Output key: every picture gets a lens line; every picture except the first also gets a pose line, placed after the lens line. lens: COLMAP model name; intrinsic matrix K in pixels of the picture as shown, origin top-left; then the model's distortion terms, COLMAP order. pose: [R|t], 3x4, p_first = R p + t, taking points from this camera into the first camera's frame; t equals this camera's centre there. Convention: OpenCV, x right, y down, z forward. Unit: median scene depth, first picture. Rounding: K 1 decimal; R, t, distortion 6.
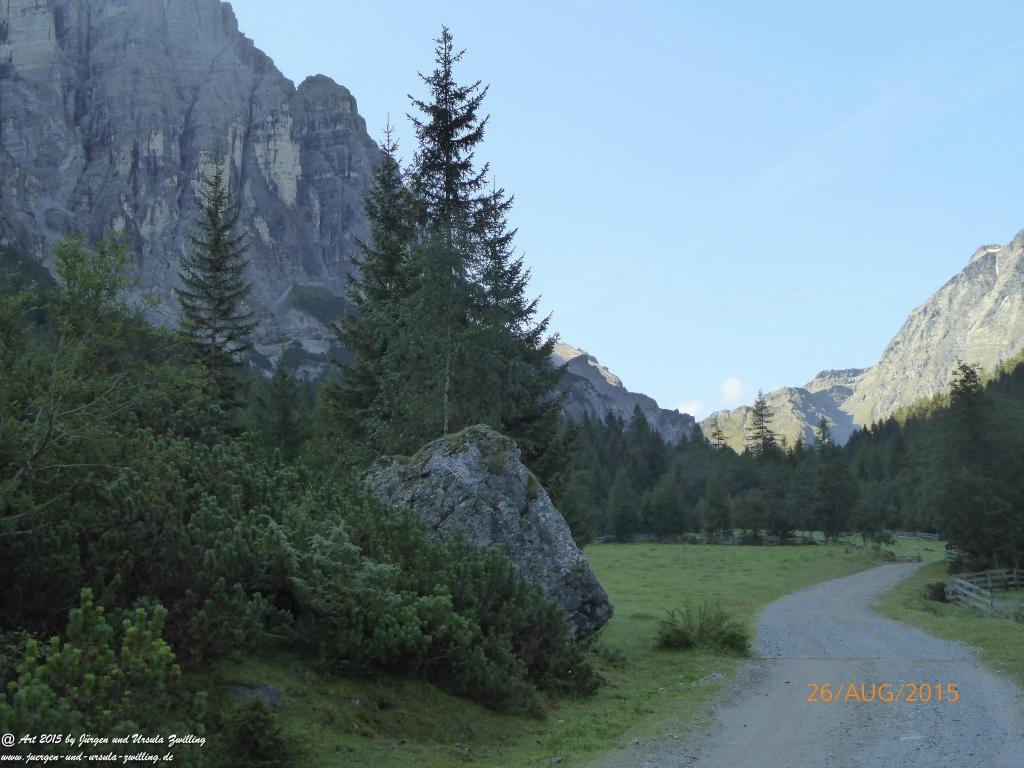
lens RADIAL K [[1195.8, 0, 541.6], [0, 1195.8, 468.6], [0, 0, 1]] dist [-0.014039, 0.011257]
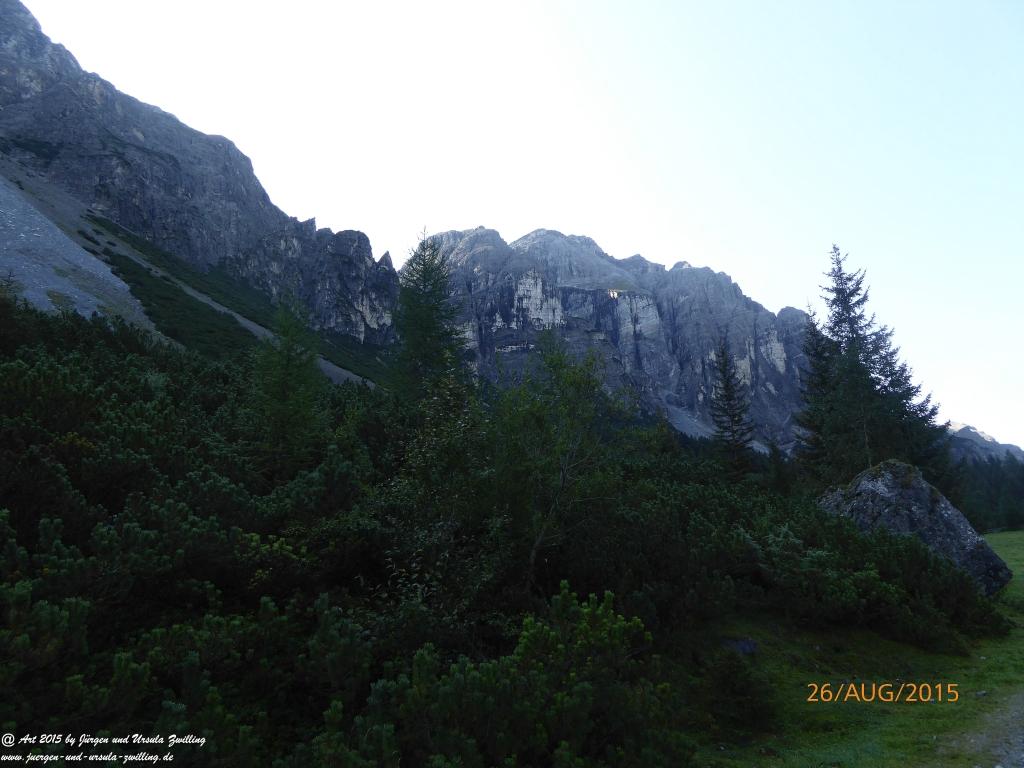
lens RADIAL K [[740.8, 0, 512.0], [0, 740.8, 384.0], [0, 0, 1]] dist [-0.038333, 0.024835]
pose [[0.865650, -0.170191, -0.470835, -0.025678], [0.096981, 0.979637, -0.175803, -0.030417], [0.491167, 0.106522, 0.864528, -0.274115]]
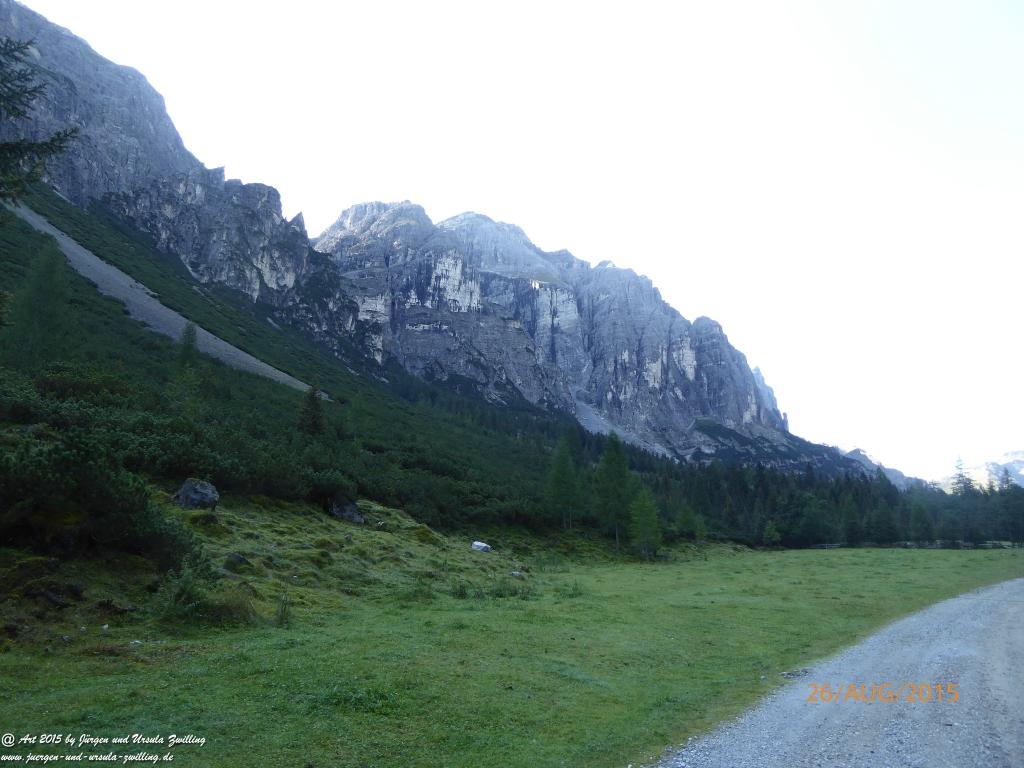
lens RADIAL K [[740.8, 0, 512.0], [0, 740.8, 384.0], [0, 0, 1]] dist [-0.038333, 0.024835]
pose [[0.923258, -0.076029, -0.376582, -0.020334], [0.019063, 0.988081, -0.152747, -0.028529], [0.383707, 0.133846, 0.913703, -0.252598]]
